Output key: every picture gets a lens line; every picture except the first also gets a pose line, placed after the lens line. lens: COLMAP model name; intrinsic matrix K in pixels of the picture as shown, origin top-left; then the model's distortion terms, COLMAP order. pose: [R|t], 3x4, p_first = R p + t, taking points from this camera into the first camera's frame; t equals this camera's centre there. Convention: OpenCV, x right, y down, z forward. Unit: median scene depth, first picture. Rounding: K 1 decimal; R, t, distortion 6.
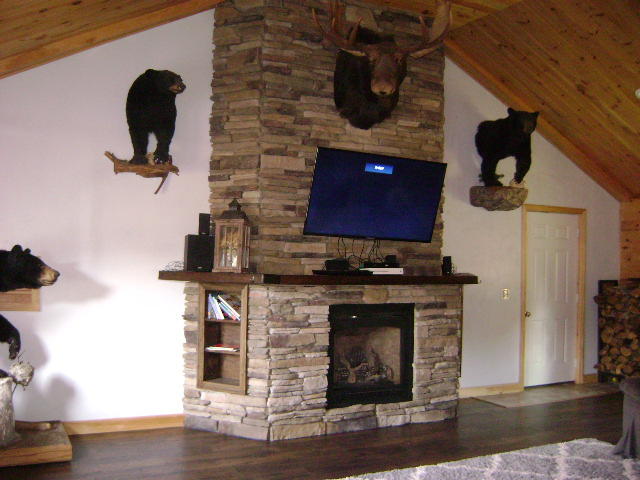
lens RADIAL K [[650.0, 0, 316.1], [0, 650.0, 243.7], [0, 0, 1]] dist [-0.125020, 0.000000]
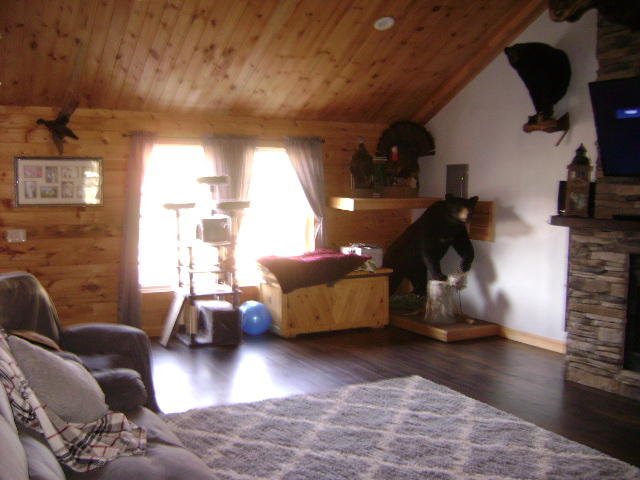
lens RADIAL K [[650.0, 0, 319.1], [0, 650.0, 239.5], [0, 0, 1]] dist [-0.125020, 0.000000]
pose [[0.018244, 0.047269, -0.998716, 0.816234], [0.013863, 0.998774, 0.047525, 0.026029], [0.999737, -0.014712, 0.017567, 0.518657]]
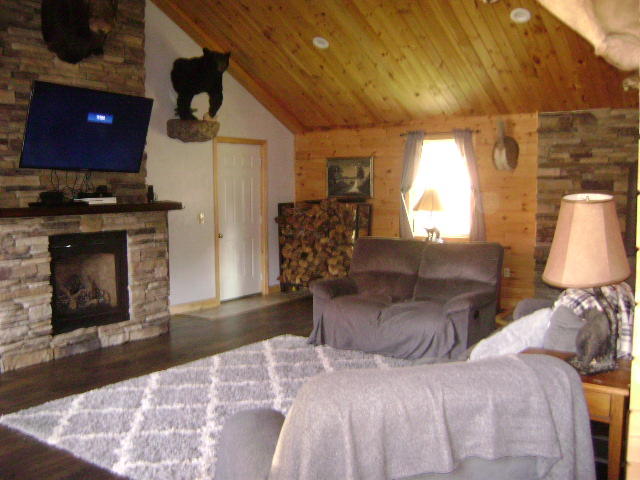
lens RADIAL K [[650.0, 0, 321.3], [0, 650.0, 236.9], [0, 0, 1]] dist [-0.125020, 0.000000]
pose [[0.869874, -0.061986, 0.489363, -0.089513], [0.013317, 0.994663, 0.102319, -0.001157], [-0.493093, -0.082488, 0.866057, -0.080859]]
